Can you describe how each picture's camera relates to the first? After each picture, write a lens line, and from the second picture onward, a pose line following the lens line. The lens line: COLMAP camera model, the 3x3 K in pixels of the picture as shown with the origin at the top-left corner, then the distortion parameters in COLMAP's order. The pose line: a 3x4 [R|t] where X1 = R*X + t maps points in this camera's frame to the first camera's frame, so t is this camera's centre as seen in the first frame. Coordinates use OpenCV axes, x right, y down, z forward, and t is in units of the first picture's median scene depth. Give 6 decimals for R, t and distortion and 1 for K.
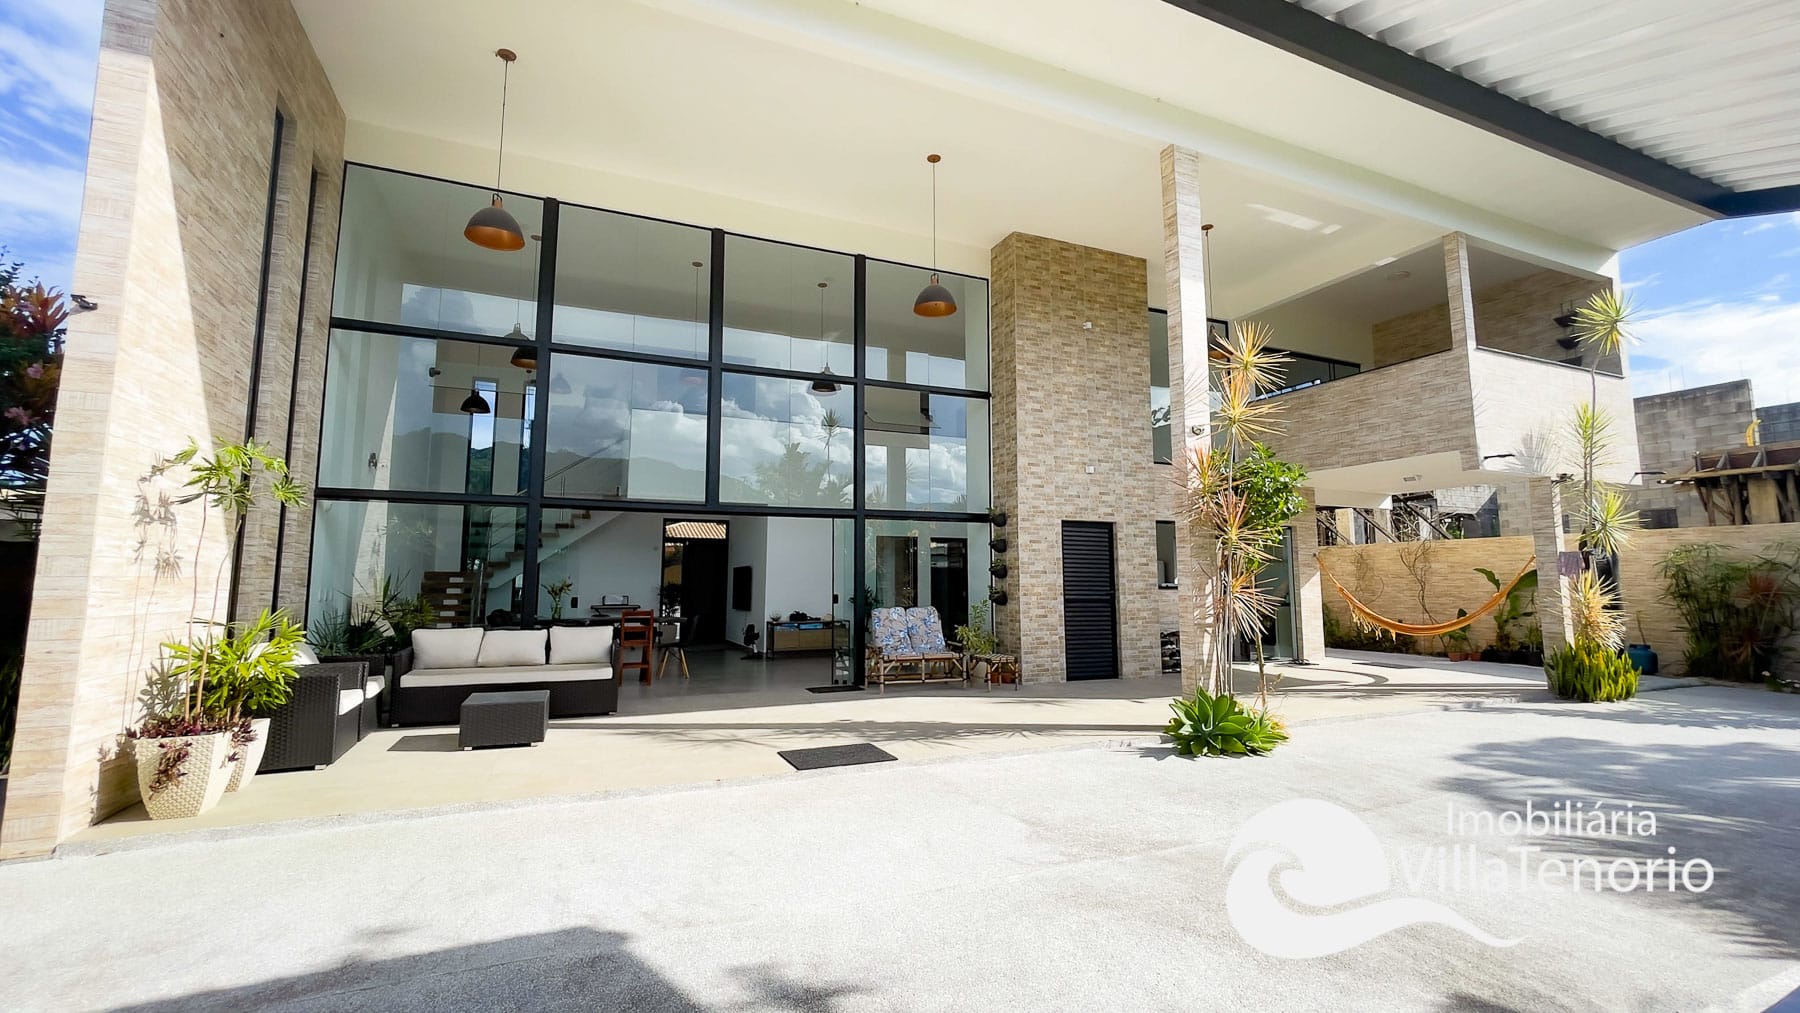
lens RADIAL K [[768.1, 0, 868.6], [0, 768.1, 491.6], [0, 0, 1]] dist [-0.001417, -0.003984]
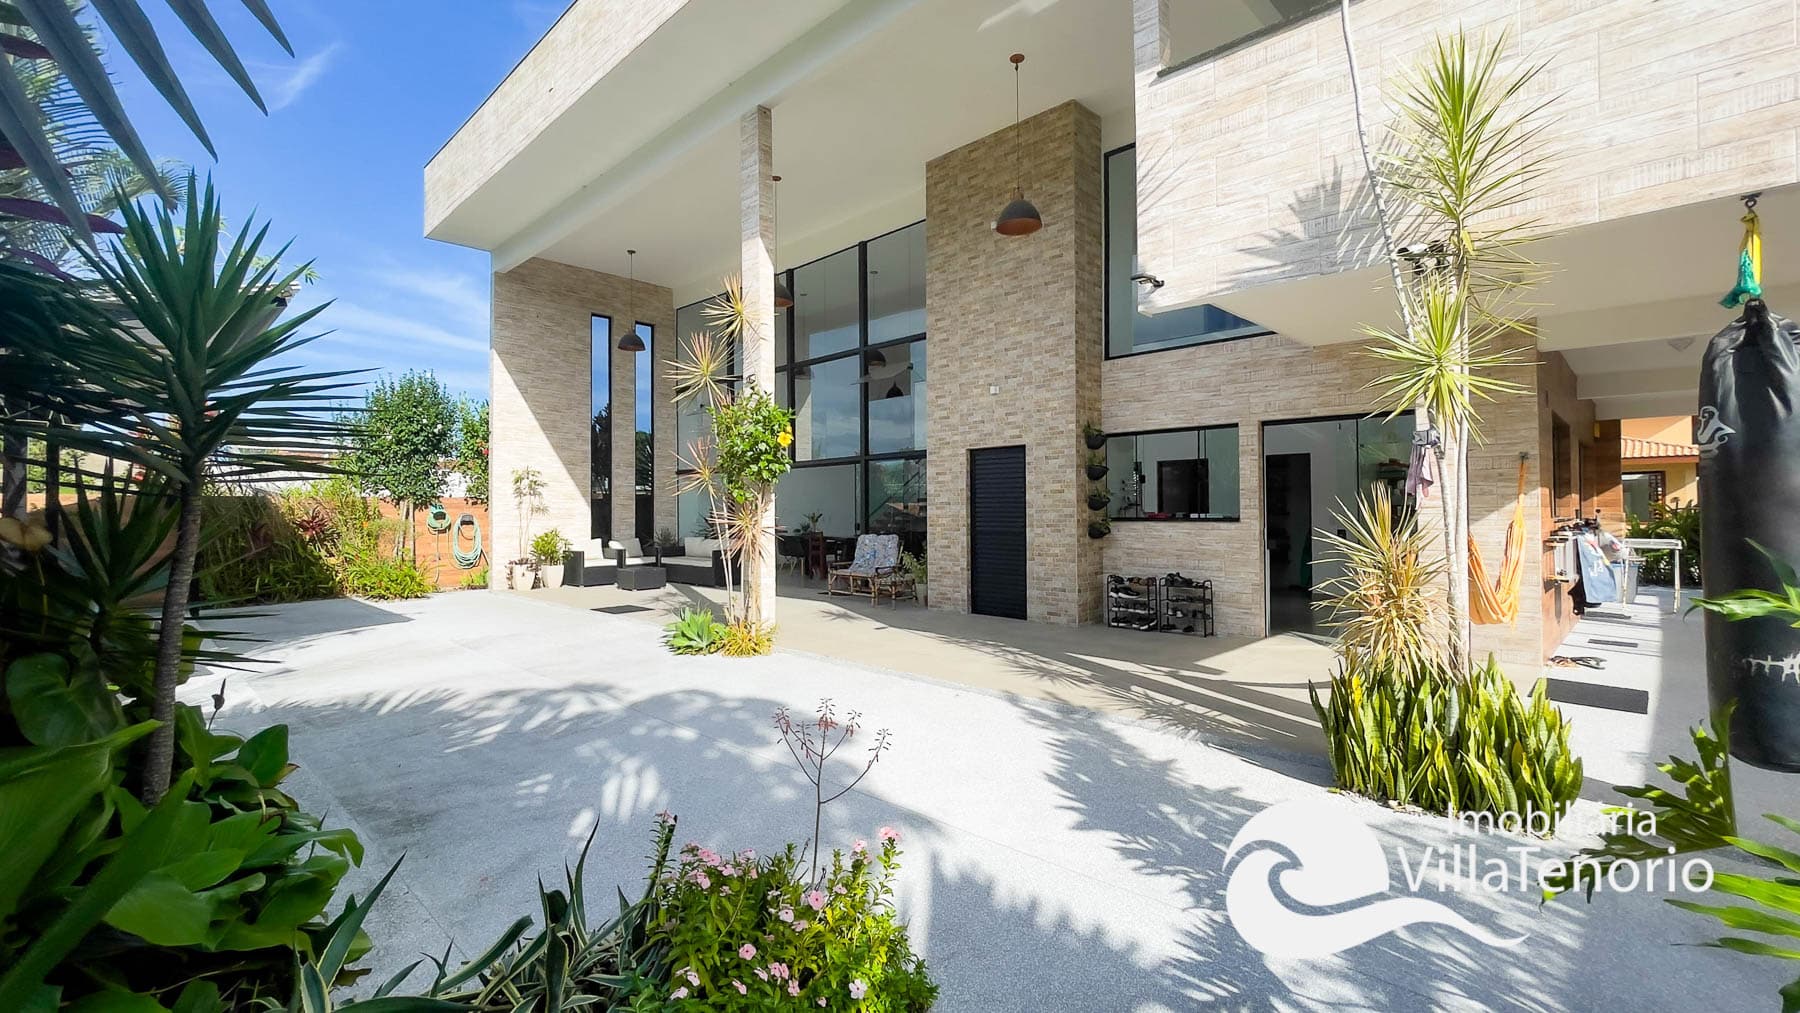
lens RADIAL K [[768.1, 0, 887.4], [0, 768.1, 509.5], [0, 0, 1]] dist [-0.001417, -0.003984]
pose [[0.370670, -0.009092, -0.928720, 1.104516], [0.112136, 0.993075, 0.035034, 0.066949], [0.921970, -0.117129, 0.369123, 0.541397]]
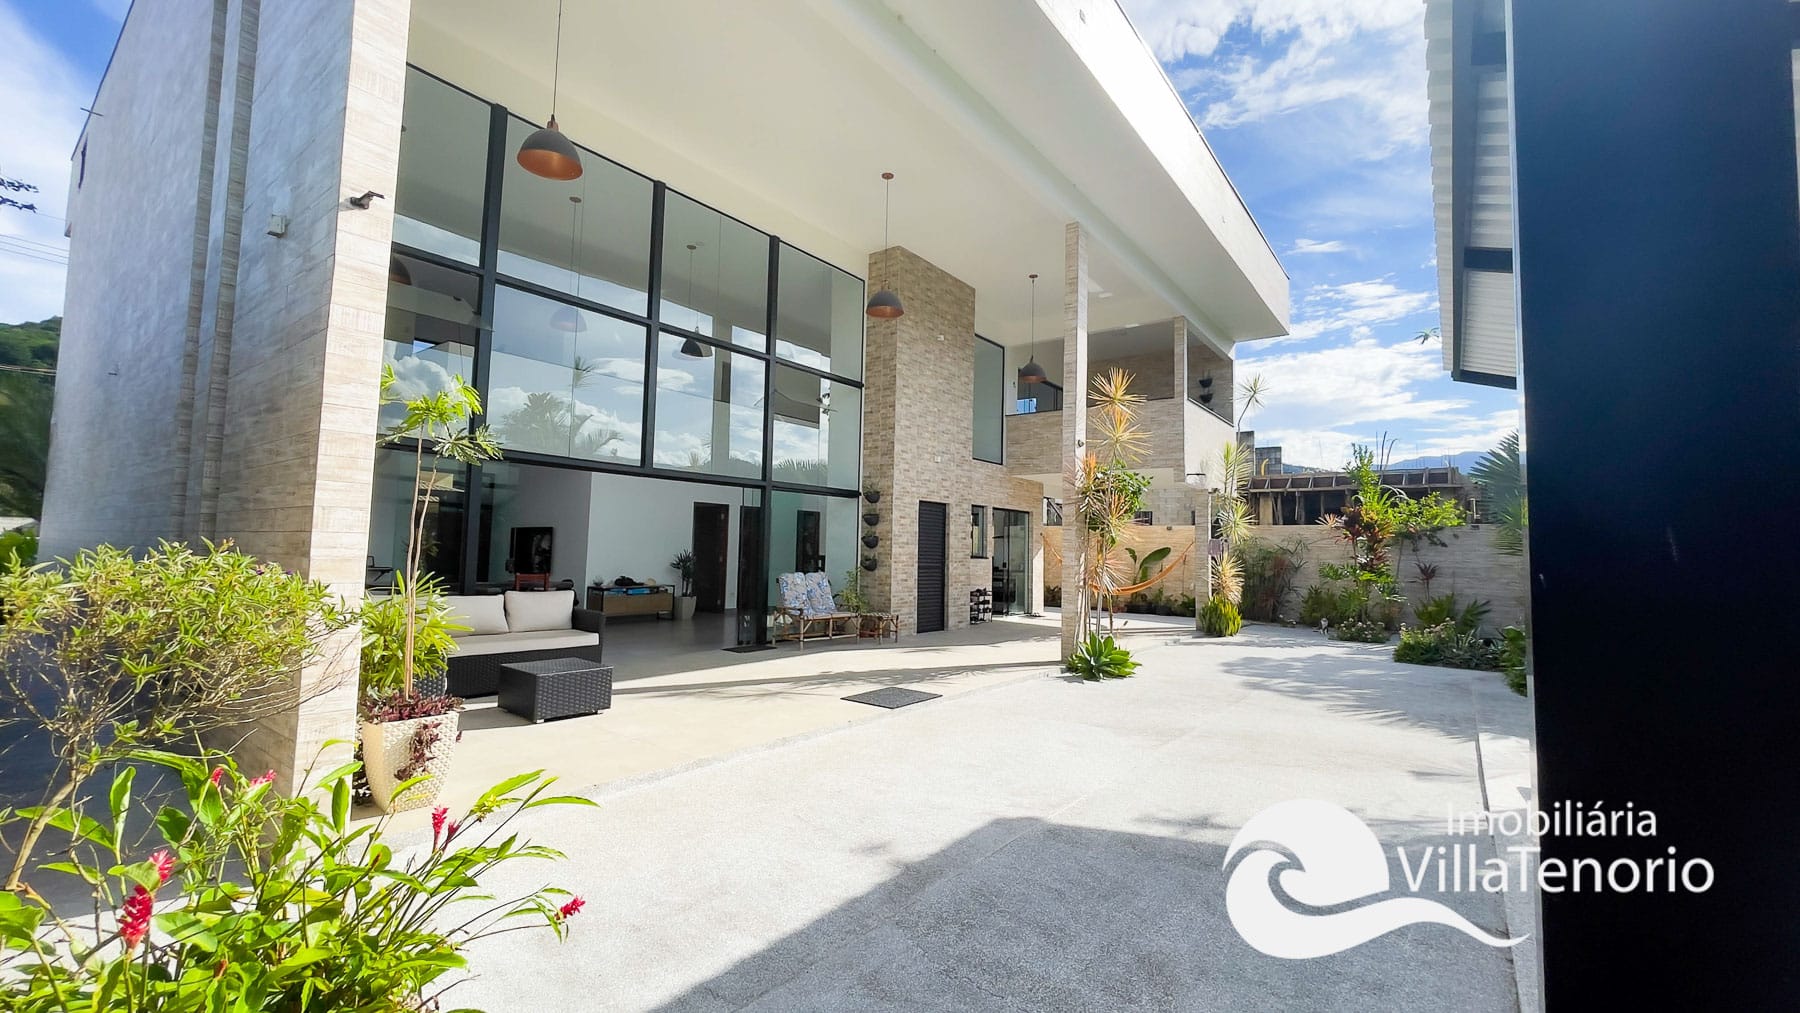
lens RADIAL K [[768.1, 0, 871.6], [0, 768.1, 491.4], [0, 0, 1]] dist [-0.001417, -0.003984]
pose [[0.870476, 0.057411, 0.488850, -0.391495], [-0.079493, 0.996534, 0.024516, 0.000472], [-0.485749, -0.060201, 0.872023, 0.001327]]
